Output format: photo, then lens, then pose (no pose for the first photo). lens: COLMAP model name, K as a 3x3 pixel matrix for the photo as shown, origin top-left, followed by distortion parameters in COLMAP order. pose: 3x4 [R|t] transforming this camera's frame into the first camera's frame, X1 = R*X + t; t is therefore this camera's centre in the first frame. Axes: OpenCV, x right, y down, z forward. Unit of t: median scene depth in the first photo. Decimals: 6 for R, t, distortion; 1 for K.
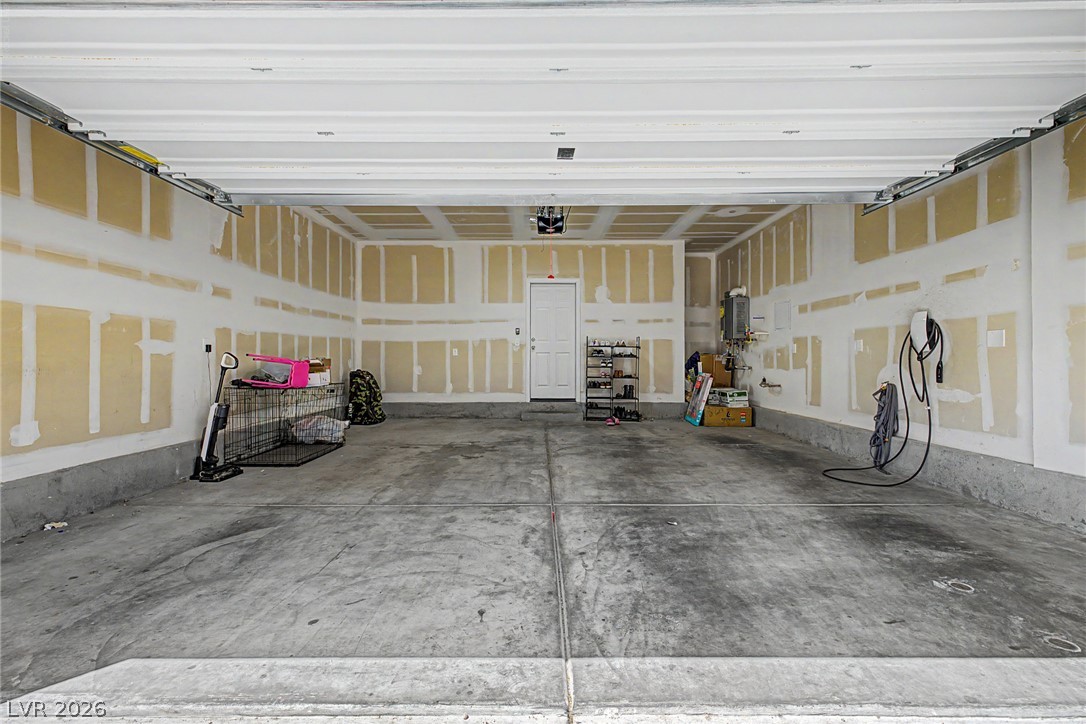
lens RADIAL K [[467.8, 0, 545.2], [0, 467.8, 360.8], [0, 0, 1]] dist [0.004704, -0.001004]
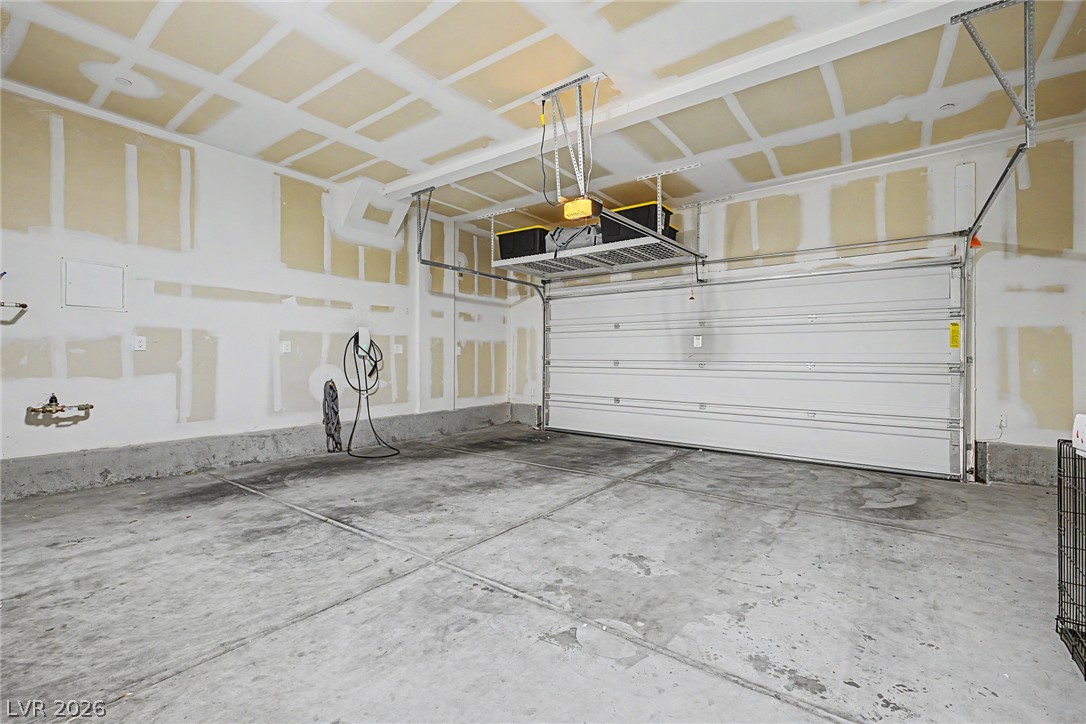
lens RADIAL K [[467.8, 0, 541.4], [0, 467.8, 360.6], [0, 0, 1]] dist [0.004704, -0.001004]
pose [[-0.808009, 0.001465, 0.589168, -0.385272], [0.001884, 0.999998, 0.000097, -0.001623], [-0.589167, 0.001188, -0.808011, 1.512184]]
